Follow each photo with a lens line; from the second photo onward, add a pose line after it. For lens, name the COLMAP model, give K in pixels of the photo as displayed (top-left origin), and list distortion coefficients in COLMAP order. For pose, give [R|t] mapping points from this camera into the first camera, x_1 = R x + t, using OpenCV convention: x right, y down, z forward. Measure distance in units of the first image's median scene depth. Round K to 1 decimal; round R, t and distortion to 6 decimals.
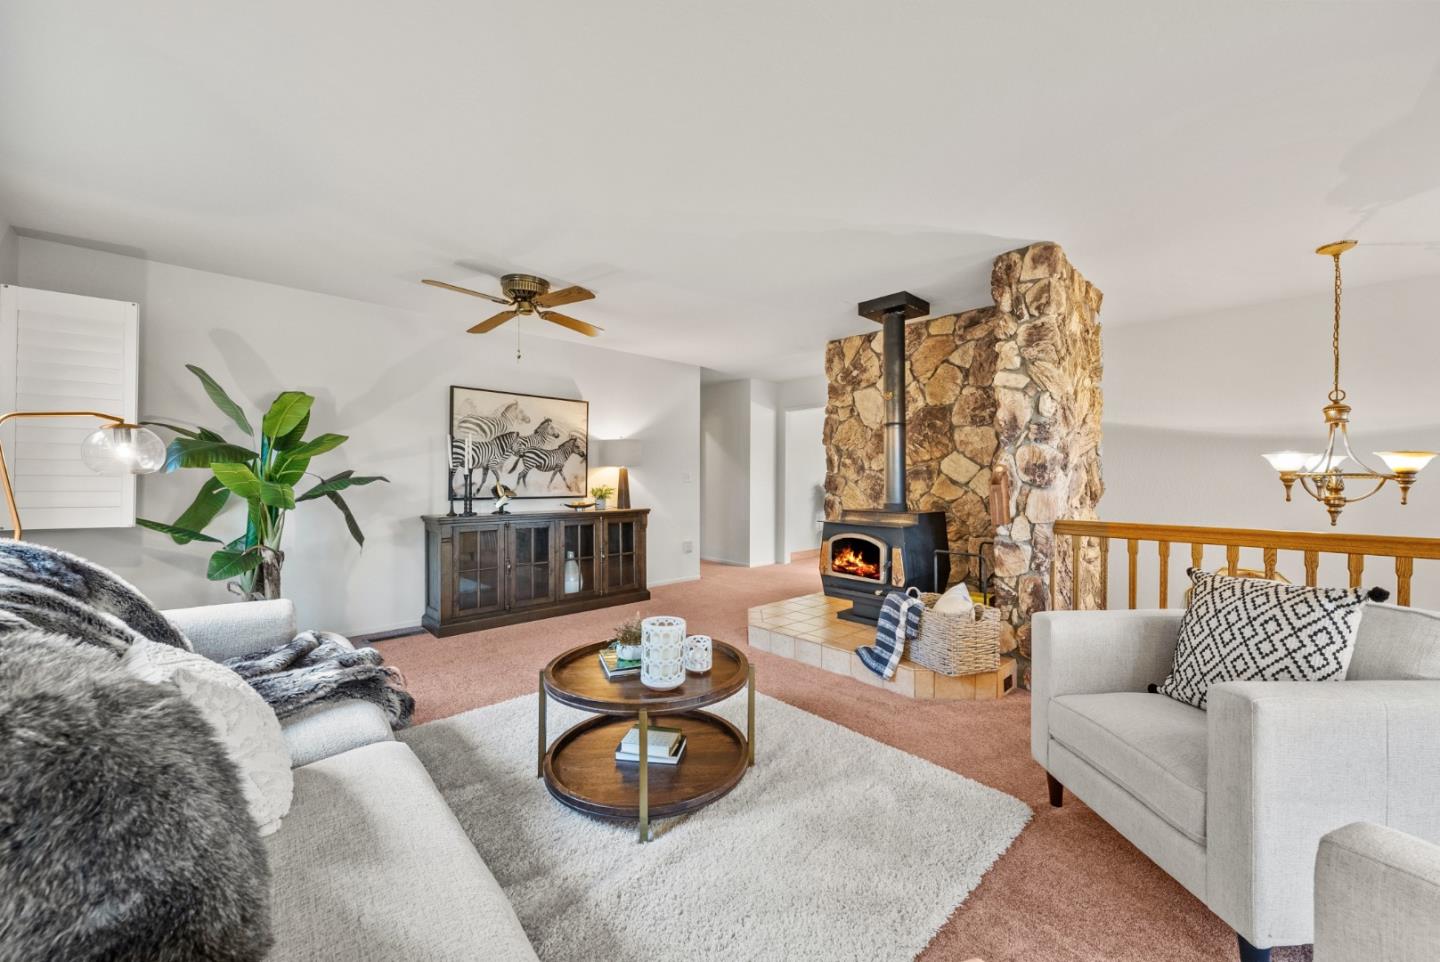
lens RADIAL K [[540.0, 0, 723.2], [0, 540.0, 473.7], [0, 0, 1]] dist [-0.000054, -0.000014]
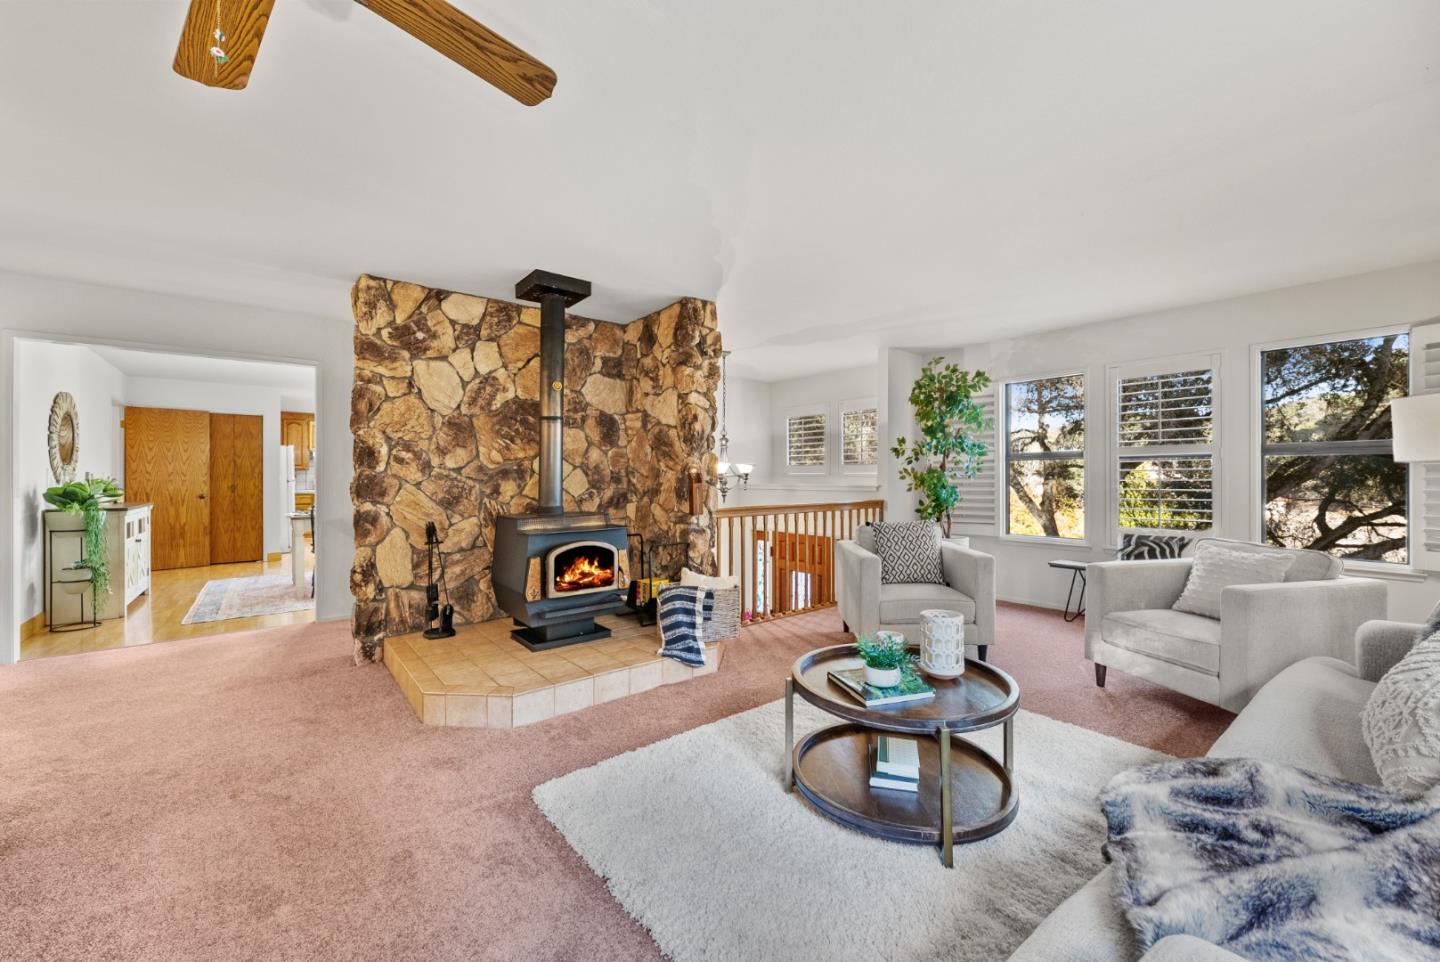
lens RADIAL K [[556.5, 0, 720.0], [0, 556.5, 481.0], [0, 0, 1]] dist [0.000672, 0.000186]
pose [[0.075425, -0.010585, 0.997095, -0.534676], [-0.007369, 0.999910, 0.011173, 0.000226], [-0.997124, -0.008190, 0.075340, 0.590164]]
